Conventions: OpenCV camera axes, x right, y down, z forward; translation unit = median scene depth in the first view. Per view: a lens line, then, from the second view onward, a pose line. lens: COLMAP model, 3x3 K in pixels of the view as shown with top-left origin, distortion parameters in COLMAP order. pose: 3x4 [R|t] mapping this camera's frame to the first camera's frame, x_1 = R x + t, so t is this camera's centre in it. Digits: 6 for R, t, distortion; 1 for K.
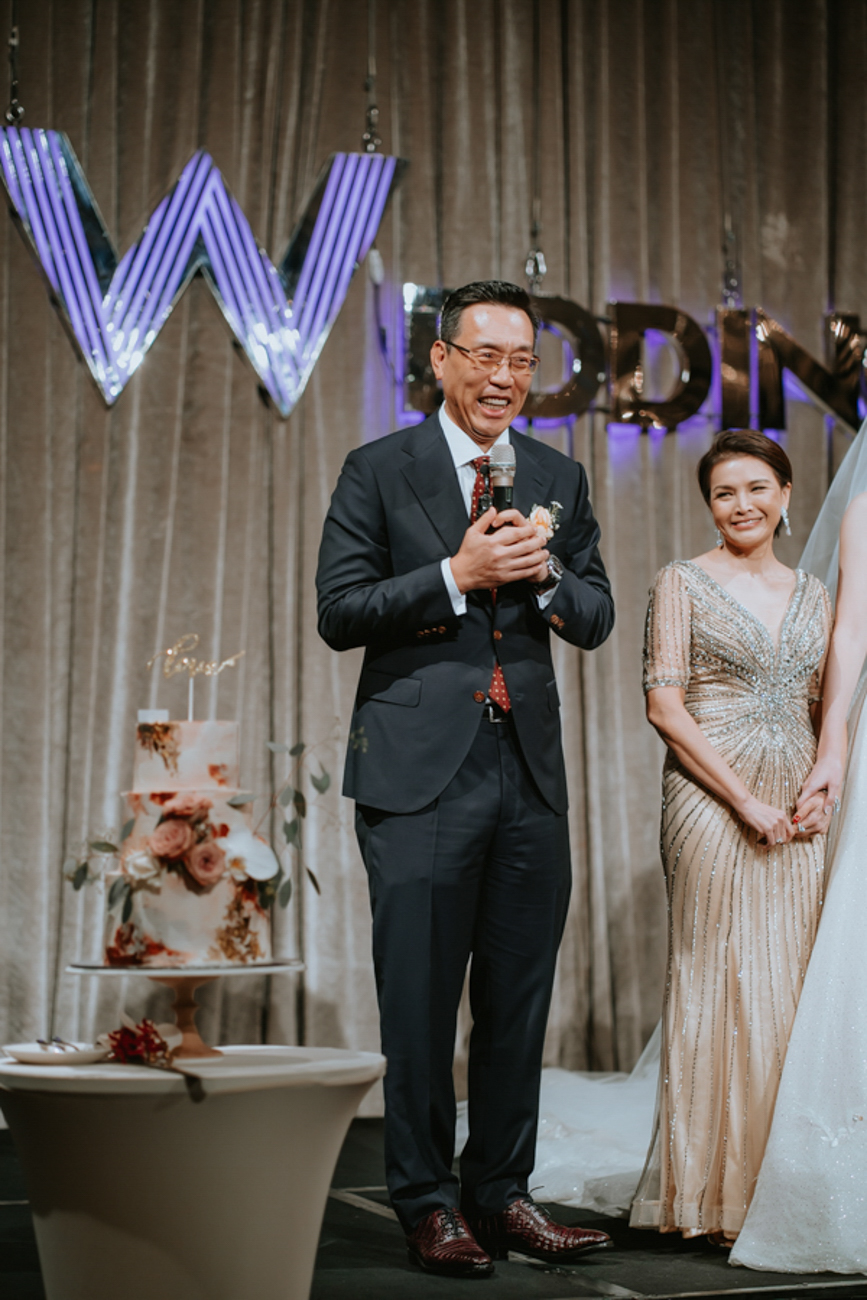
lens RADIAL K [[3278.1, 0, 426.5], [0, 3278.1, 651.7], [0, 0, 1]] dist [0.077935, 0.000000]
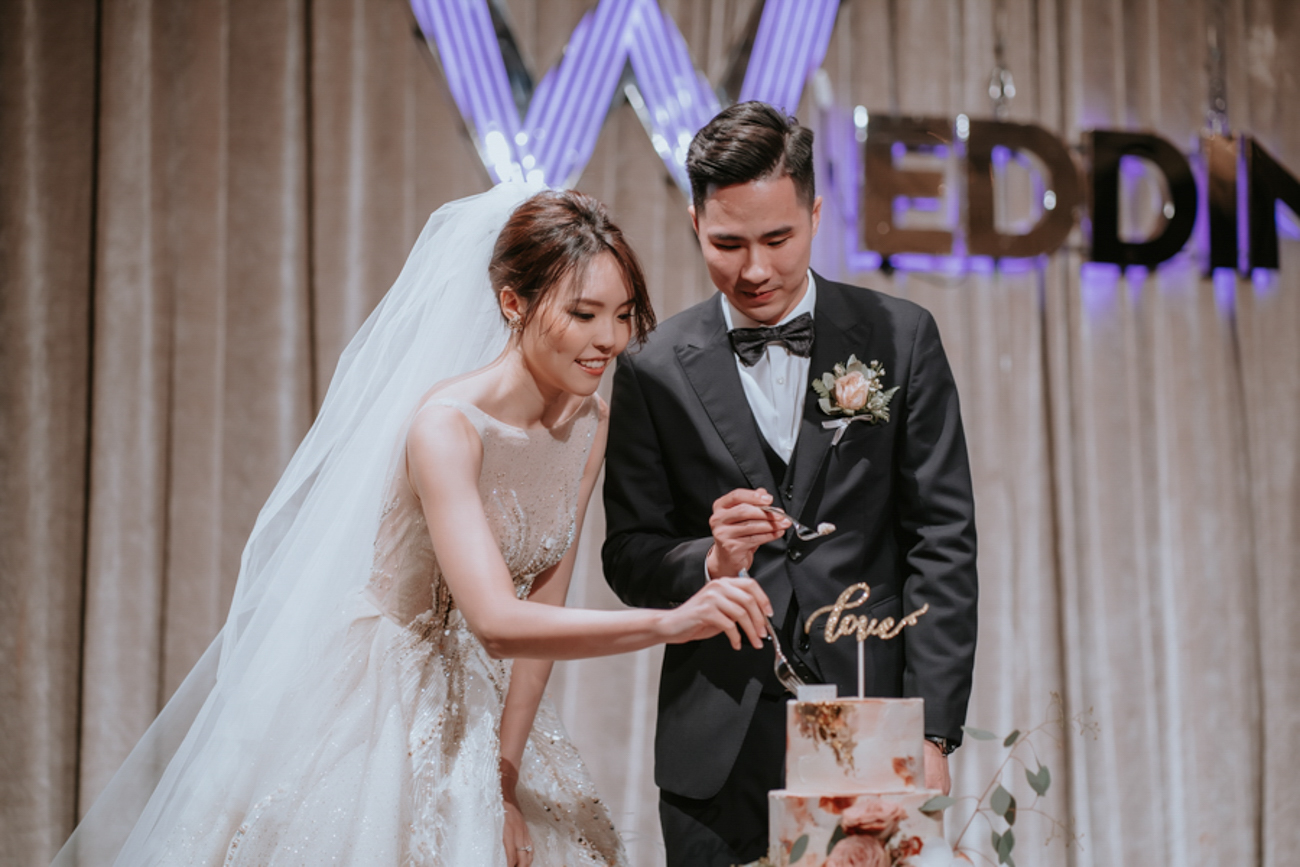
lens RADIAL K [[3278.1, 0, 656.9], [0, 3278.1, 434.9], [0, 0, 1]] dist [0.077935, 0.000000]
pose [[0.999972, -0.004984, 0.005621, -0.066130], [0.005028, 0.999957, -0.007818, -0.018468], [-0.005582, 0.007846, 0.999954, 0.125309]]
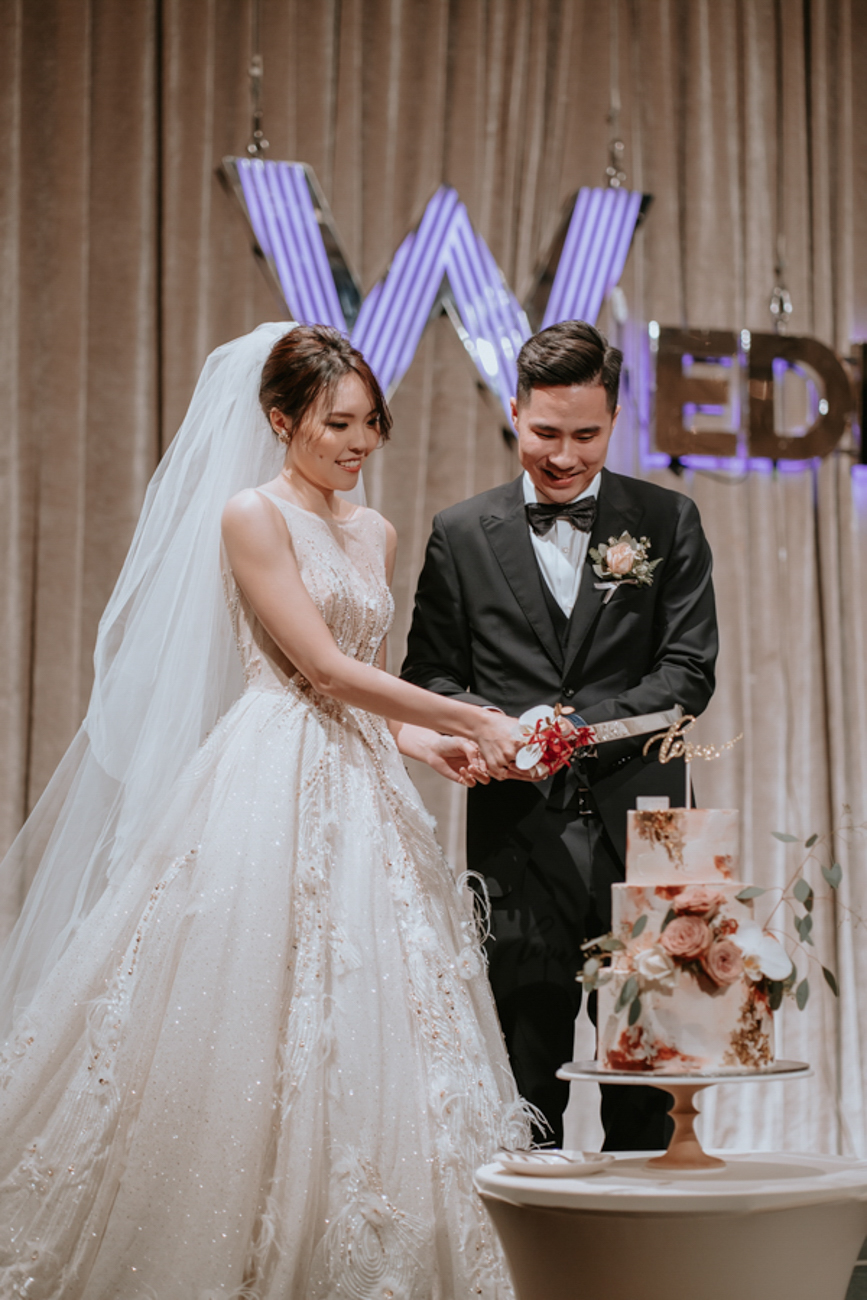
lens RADIAL K [[3278.1, 0, 433.7], [0, 3278.1, 646.4], [0, 0, 1]] dist [0.077935, 0.000000]
pose [[0.999903, 0.002979, 0.013598, -0.084471], [-0.002898, 0.999978, -0.006020, -0.010453], [-0.013616, 0.005980, 0.999889, 0.031637]]
